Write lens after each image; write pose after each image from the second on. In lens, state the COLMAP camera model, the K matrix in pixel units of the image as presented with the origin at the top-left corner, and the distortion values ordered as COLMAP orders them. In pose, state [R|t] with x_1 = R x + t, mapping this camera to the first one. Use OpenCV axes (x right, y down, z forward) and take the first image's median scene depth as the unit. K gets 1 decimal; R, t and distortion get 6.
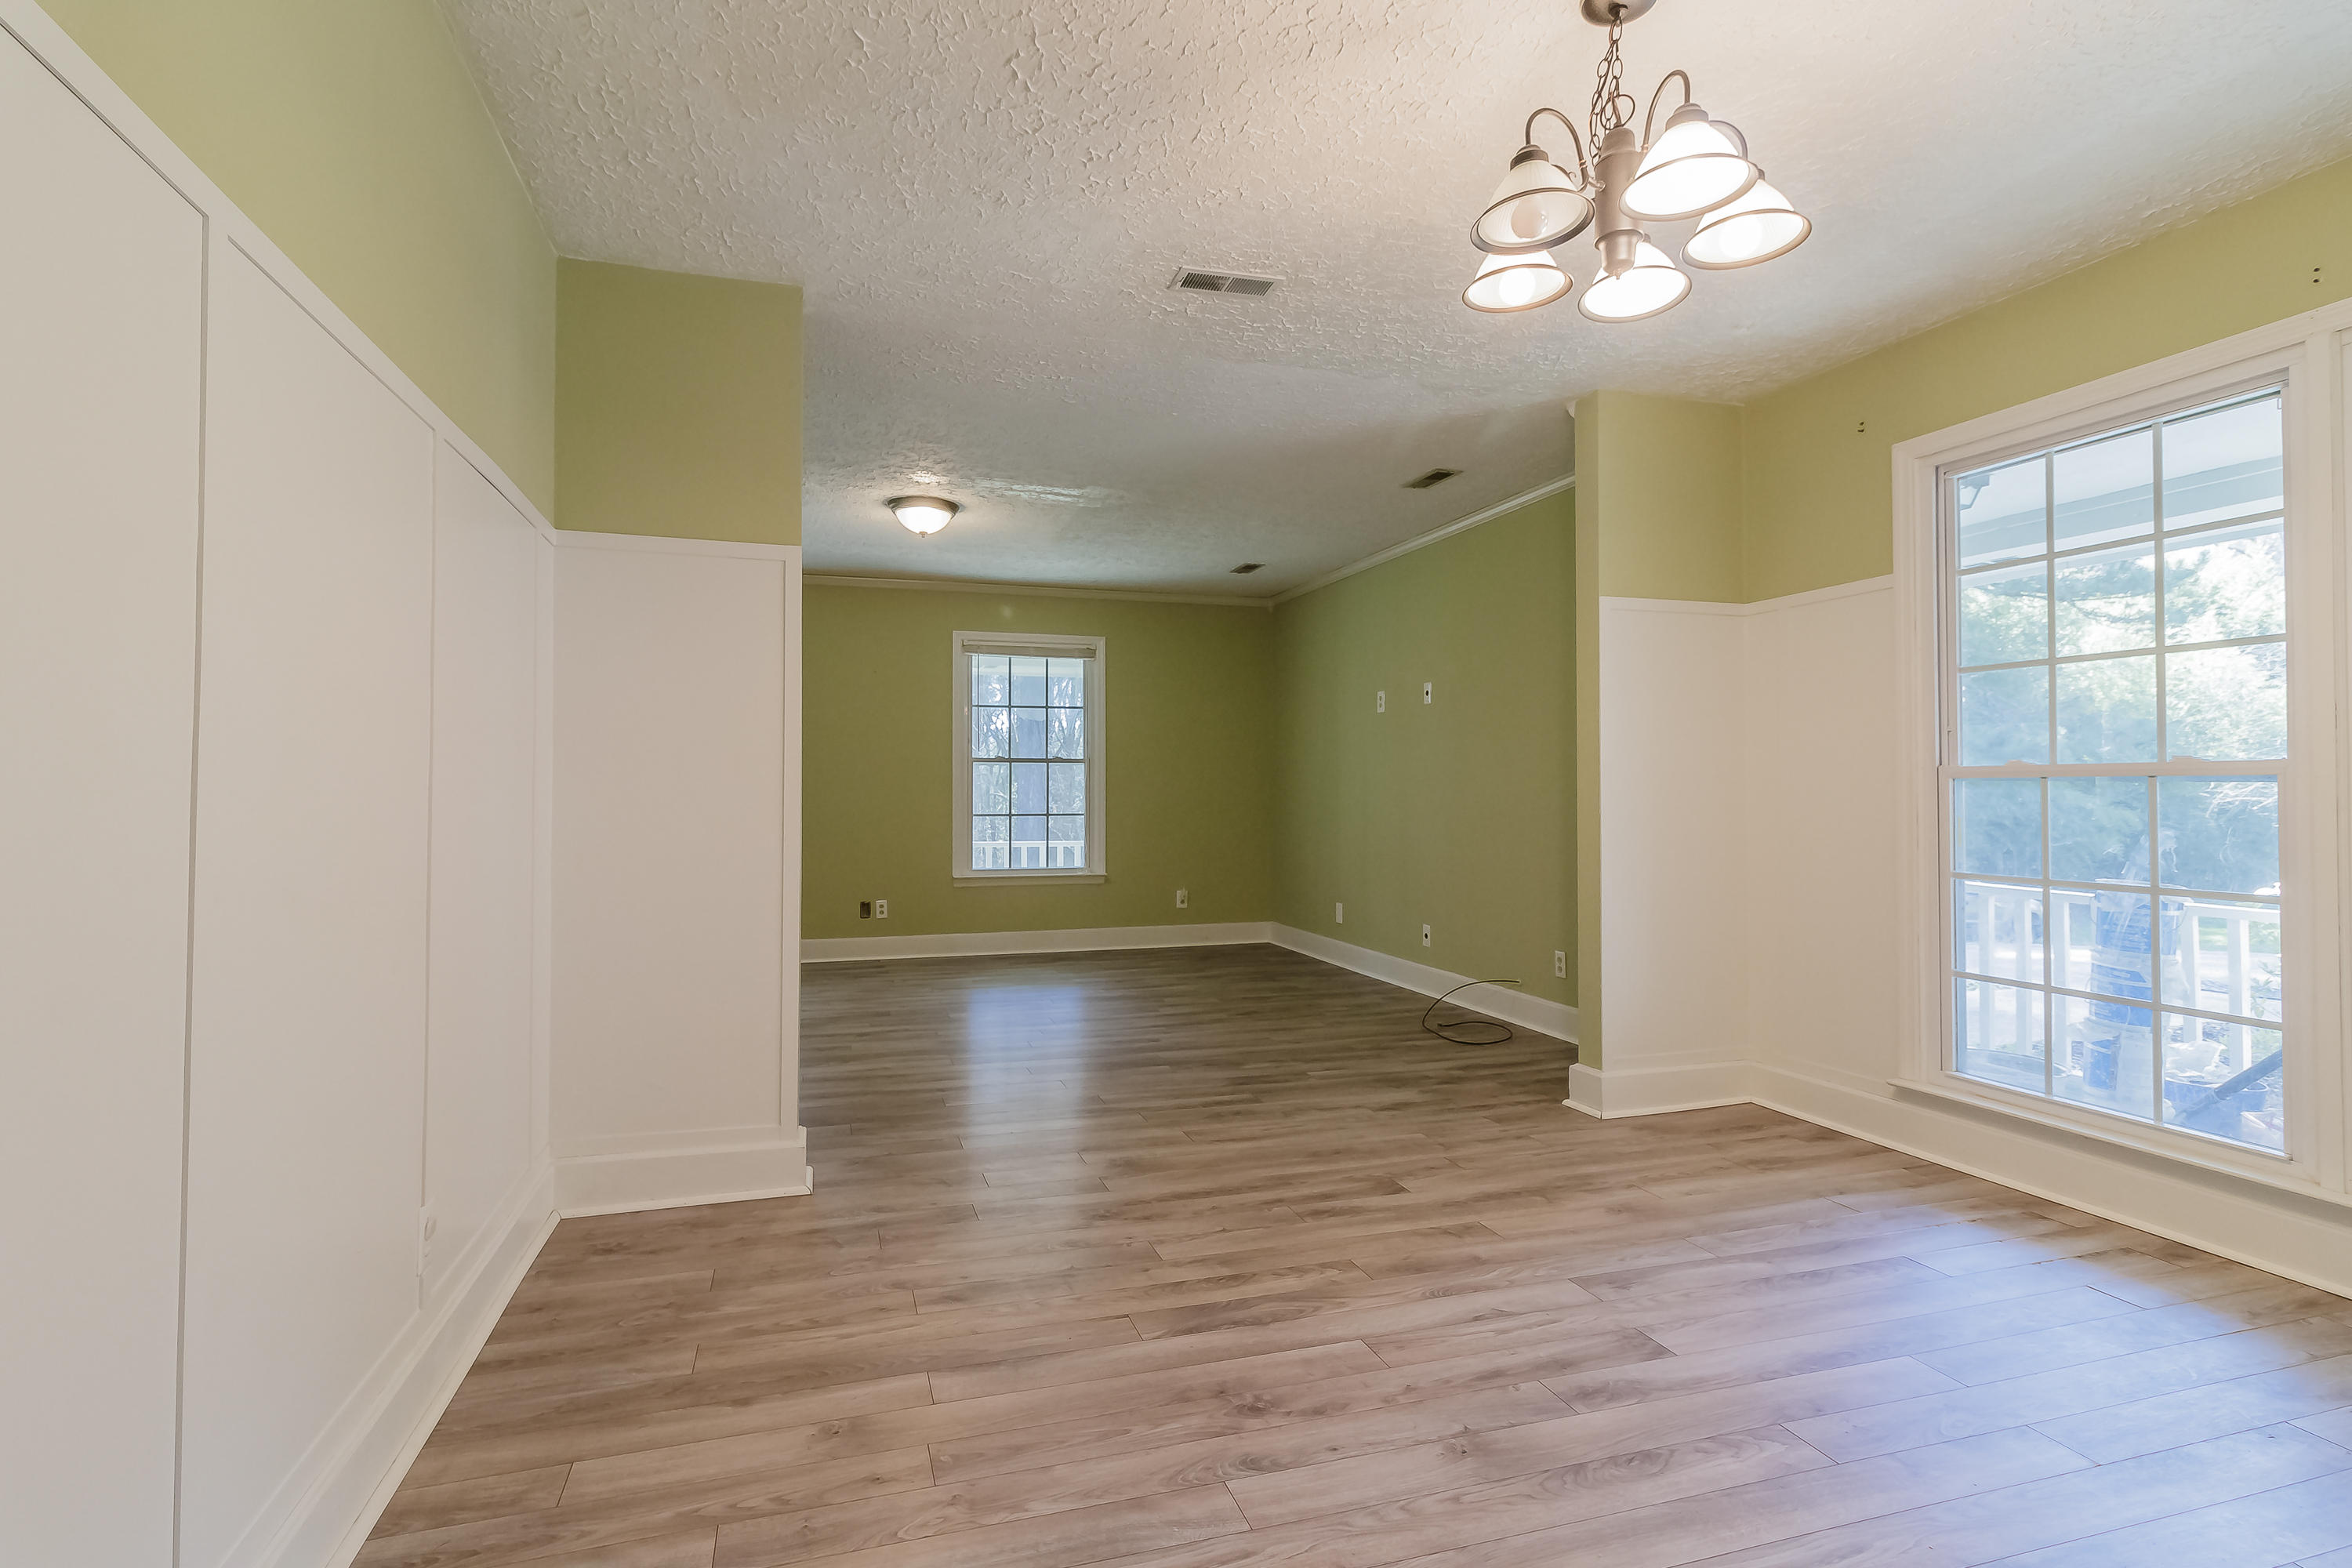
lens RADIAL K [[1120.4, 0, 1151.4], [0, 1120.4, 778.5], [0, 0, 1]] dist [-0.003041, 0.001591]
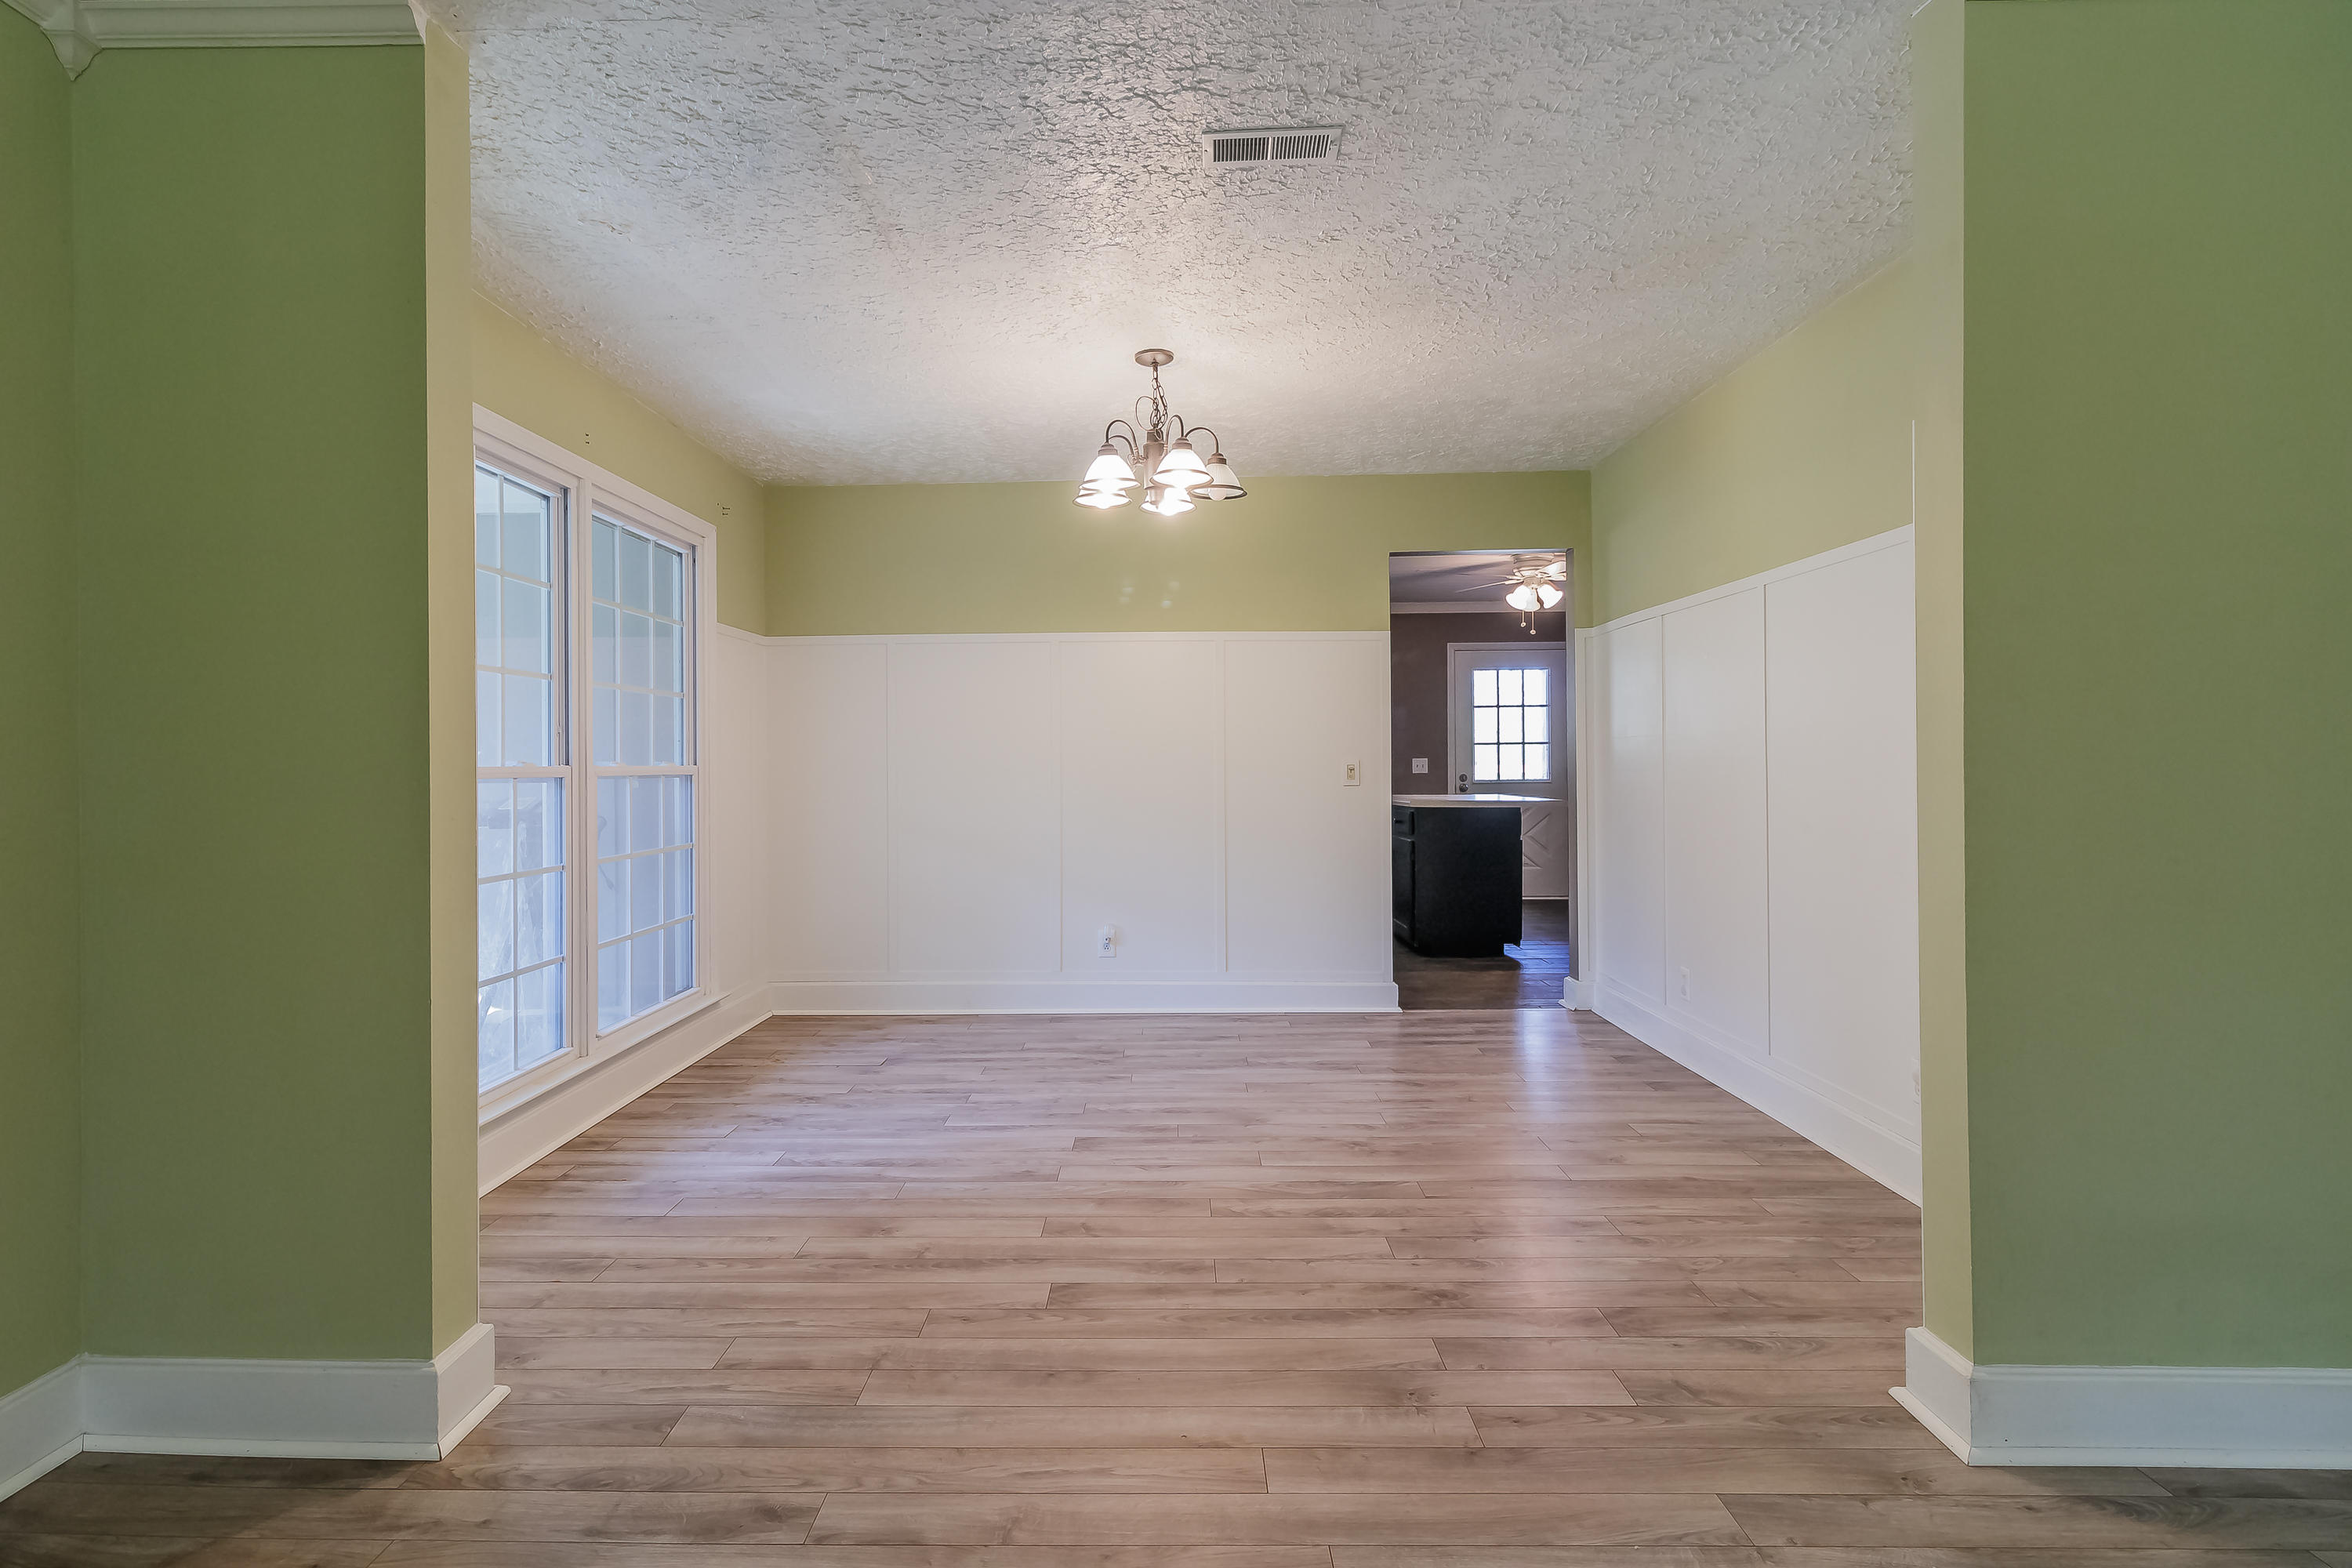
lens RADIAL K [[1120.4, 0, 1146.0], [0, 1120.4, 757.6], [0, 0, 1]] dist [-0.003041, 0.001591]
pose [[-0.948677, 0.006900, 0.316171, -0.107896], [0.003701, 0.999936, -0.010716, -0.007361], [-0.316224, -0.008996, -0.948642, 1.995768]]
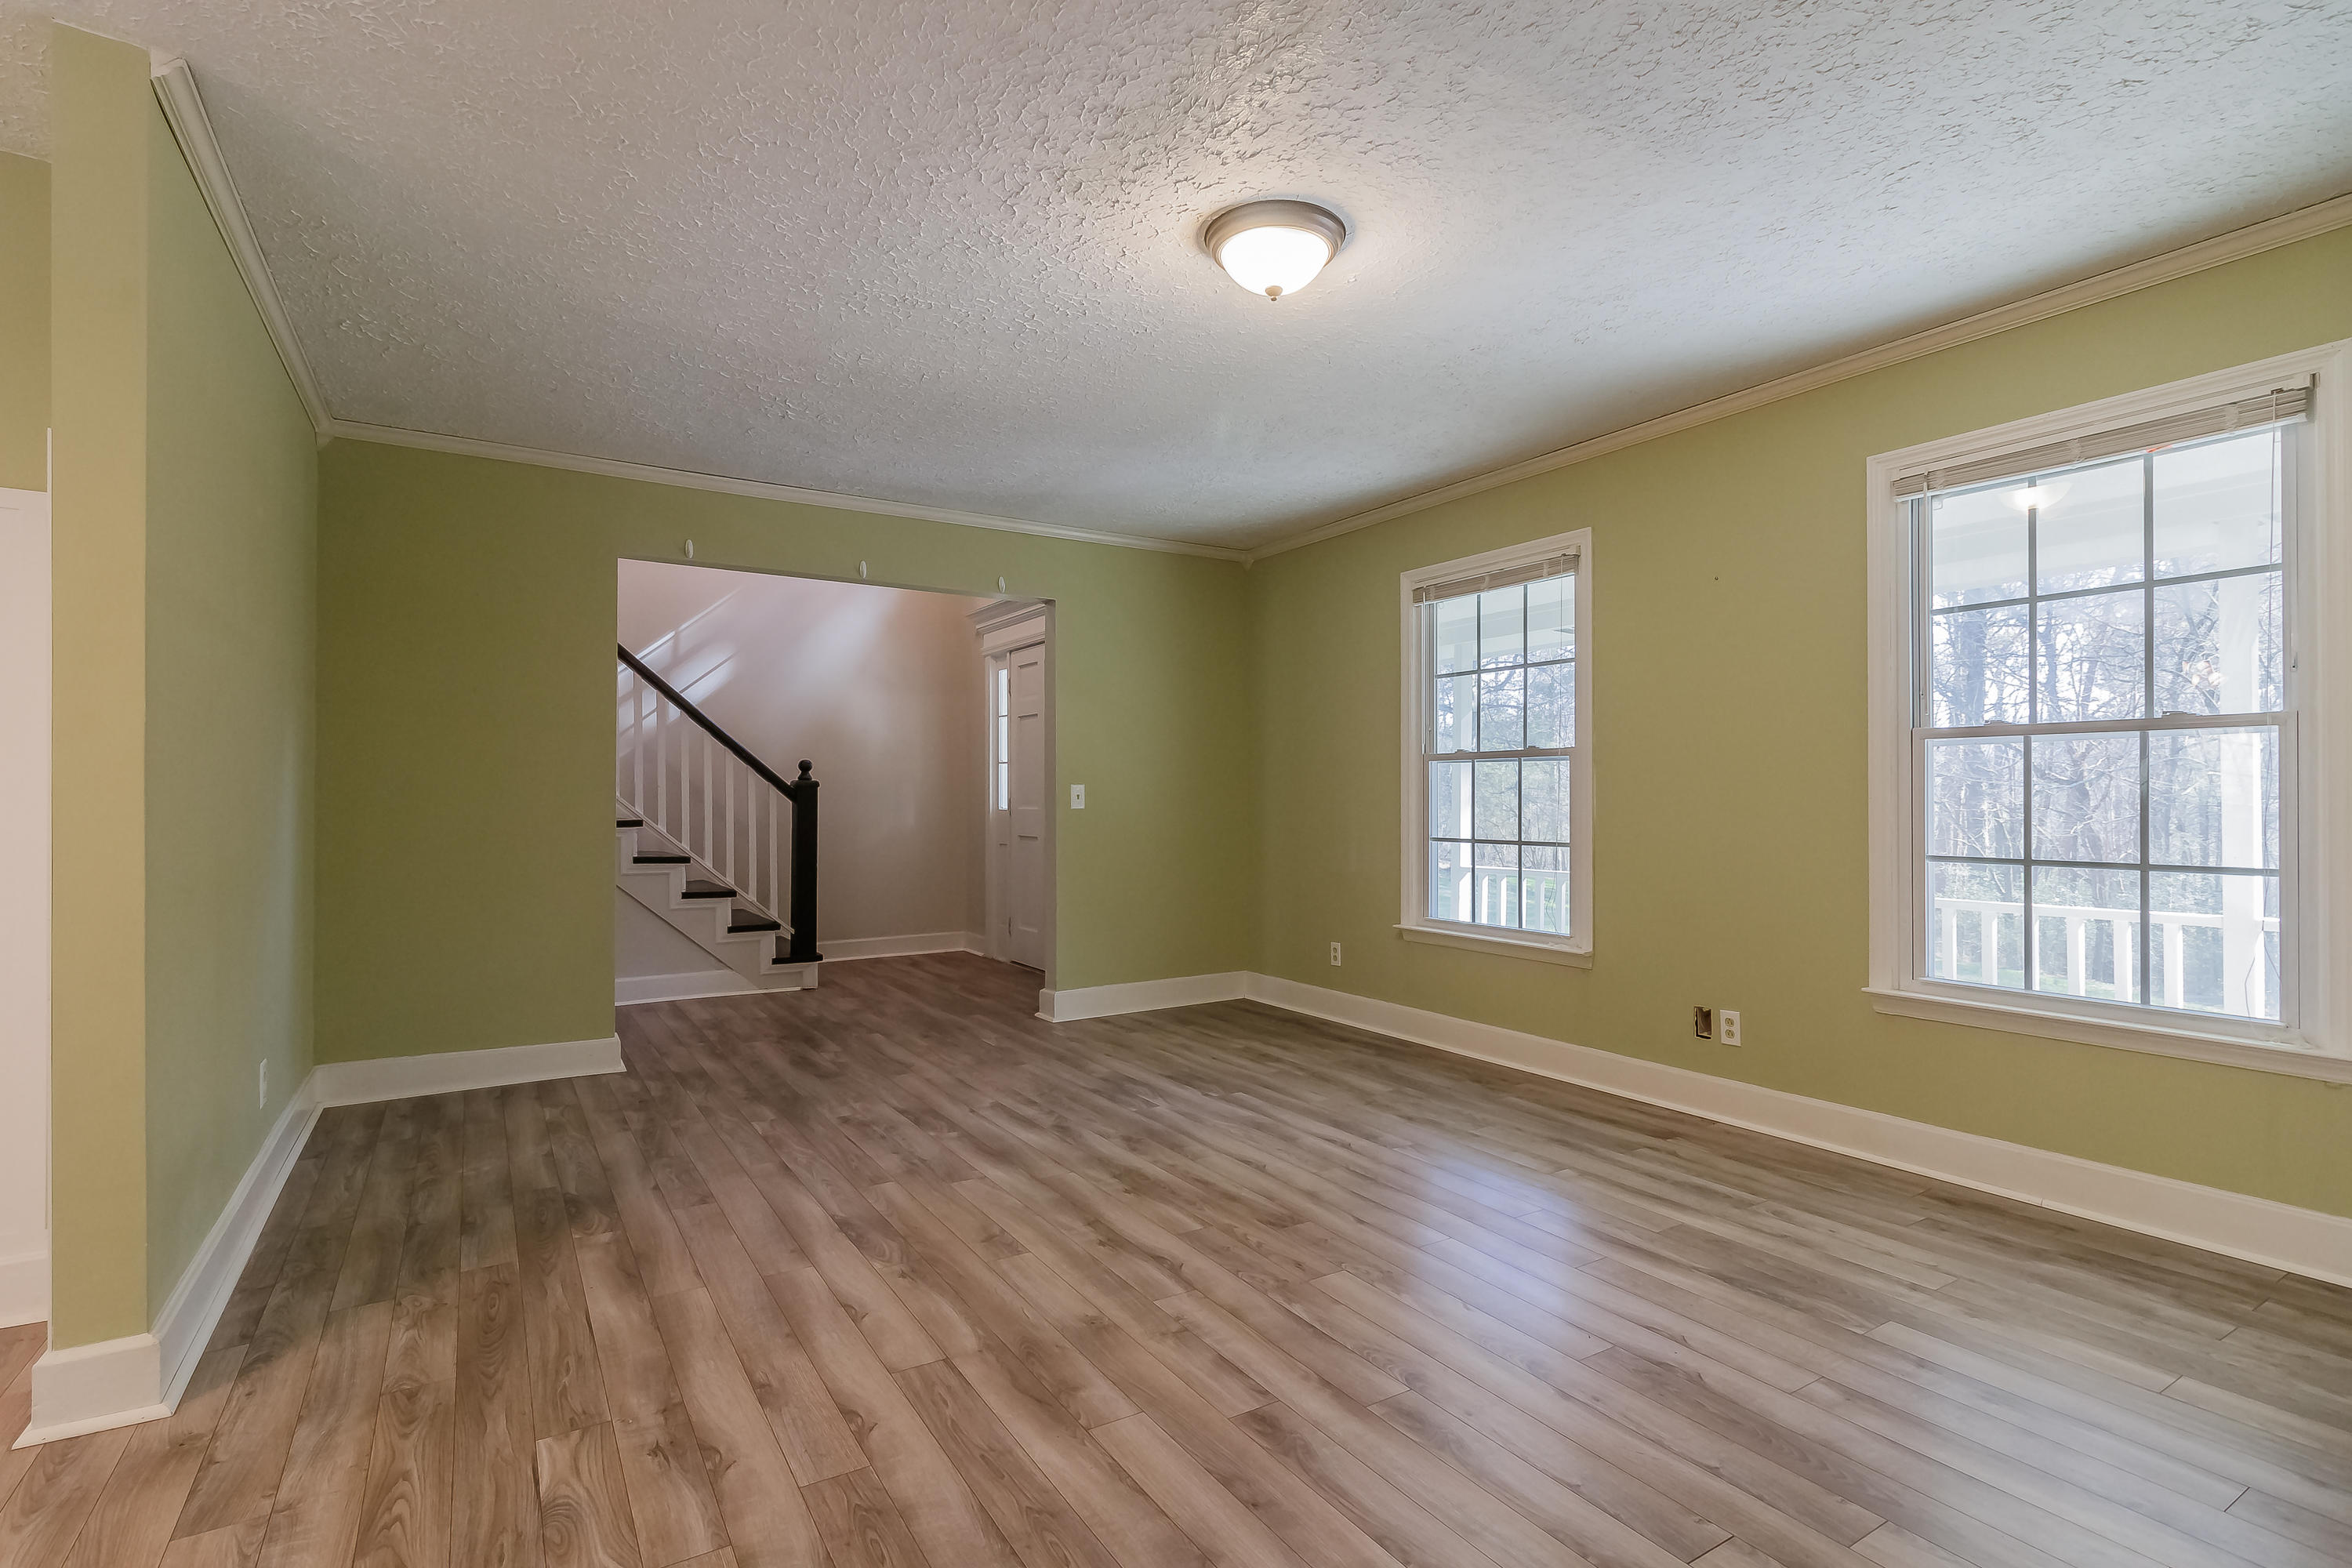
lens RADIAL K [[1120.4, 0, 1180.7], [0, 1120.4, 787.7], [0, 0, 1]] dist [-0.003041, 0.001591]
pose [[0.265053, -0.009691, -0.964185, 0.534372], [0.011188, 0.999913, -0.006975, 0.012431], [0.964169, -0.008939, 0.265138, 1.641578]]
